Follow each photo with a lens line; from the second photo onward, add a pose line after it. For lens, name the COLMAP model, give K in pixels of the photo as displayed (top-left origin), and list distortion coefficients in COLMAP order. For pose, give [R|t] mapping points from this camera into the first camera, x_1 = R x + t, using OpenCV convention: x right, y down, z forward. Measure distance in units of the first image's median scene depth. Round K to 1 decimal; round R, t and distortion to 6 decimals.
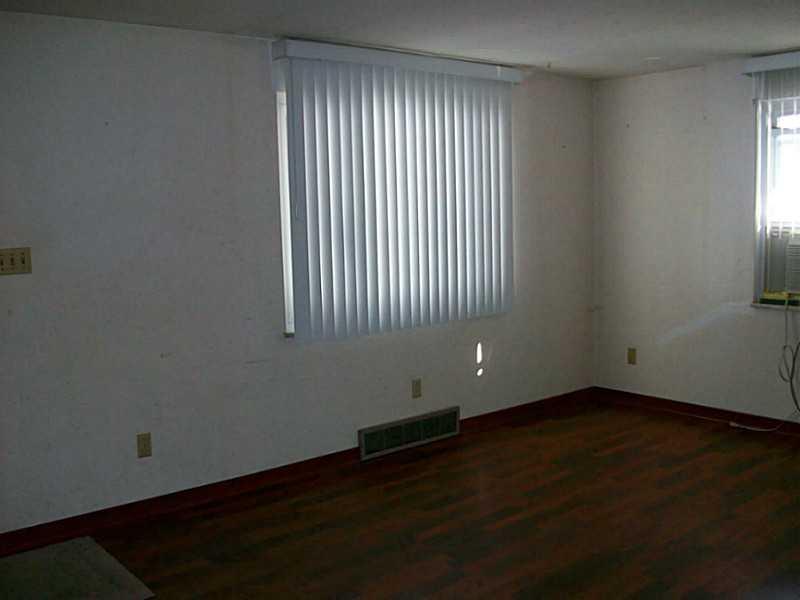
lens RADIAL K [[815.7, 0, 400.0], [0, 815.7, 300.0], [0, 0, 1]] dist [-0.131276, 0.034321]
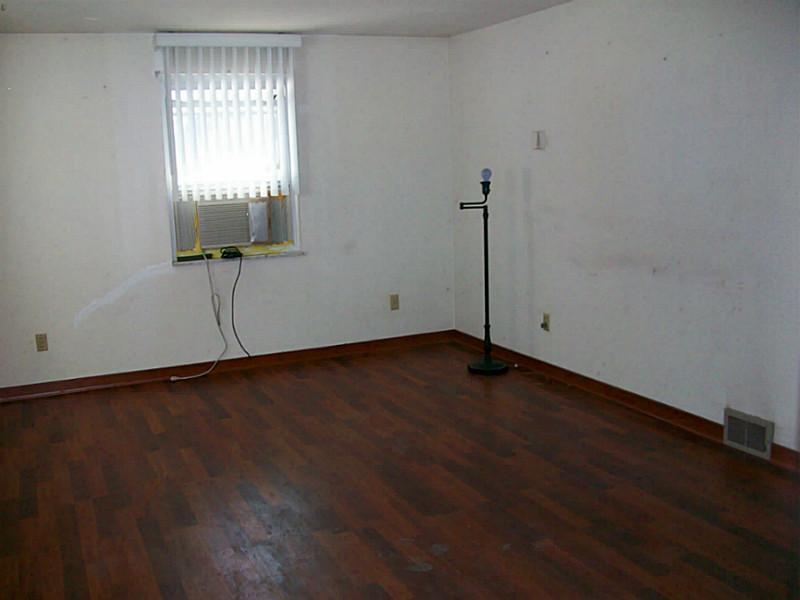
lens RADIAL K [[815.7, 0, 400.0], [0, 815.7, 300.0], [0, 0, 1]] dist [-0.131276, 0.034321]
pose [[0.307274, -0.163523, 0.937466, -0.495876], [0.135864, 0.982572, 0.126858, -0.043614], [-0.941873, 0.088388, 0.324135, 0.363096]]
